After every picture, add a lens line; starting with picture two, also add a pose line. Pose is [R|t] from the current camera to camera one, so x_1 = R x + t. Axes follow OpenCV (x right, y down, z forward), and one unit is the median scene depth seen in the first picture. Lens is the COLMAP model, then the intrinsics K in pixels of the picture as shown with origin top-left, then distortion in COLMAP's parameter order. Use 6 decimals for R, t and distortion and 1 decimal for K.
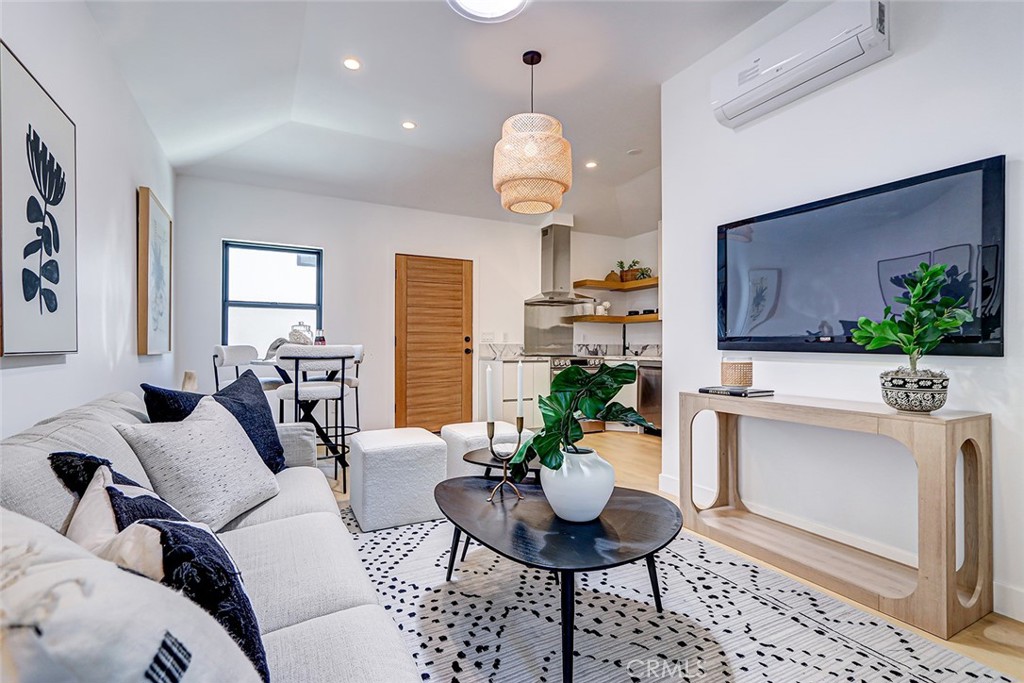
lens RADIAL K [[470.3, 0, 509.3], [0, 470.3, 342.9], [0, 0, 1]] dist [0.005476, -0.000573]
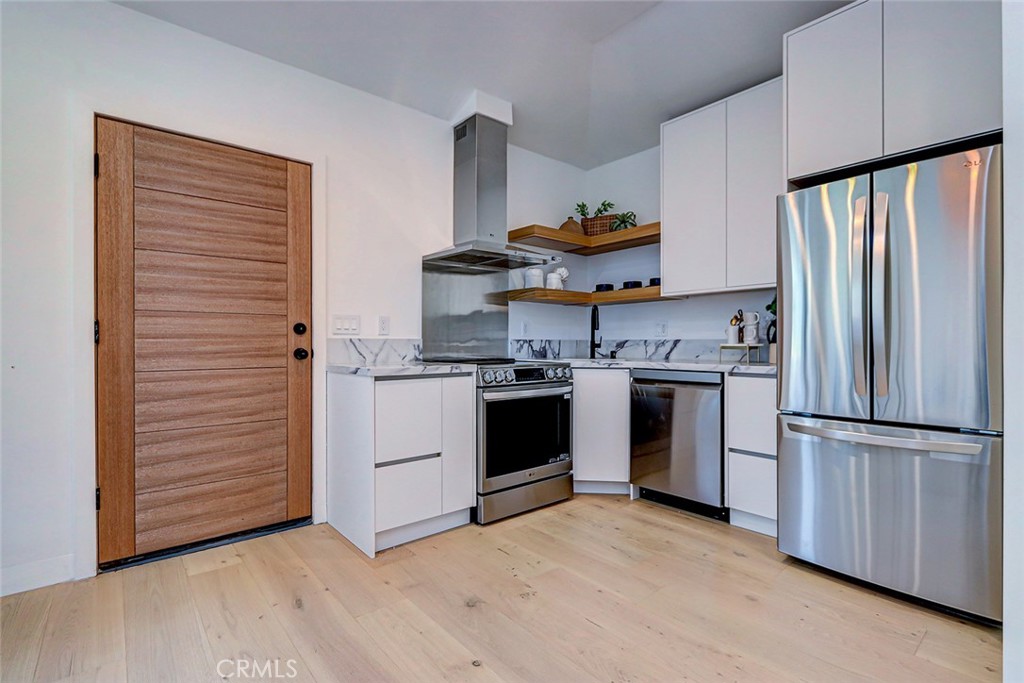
lens RADIAL K [[470.3, 0, 508.8], [0, 470.3, 337.5], [0, 0, 1]] dist [0.005476, -0.000573]
pose [[0.975993, -0.001585, 0.217794, 0.011991], [0.003026, 0.999976, -0.006283, 0.004196], [-0.217779, 0.006791, 0.975974, 0.462378]]
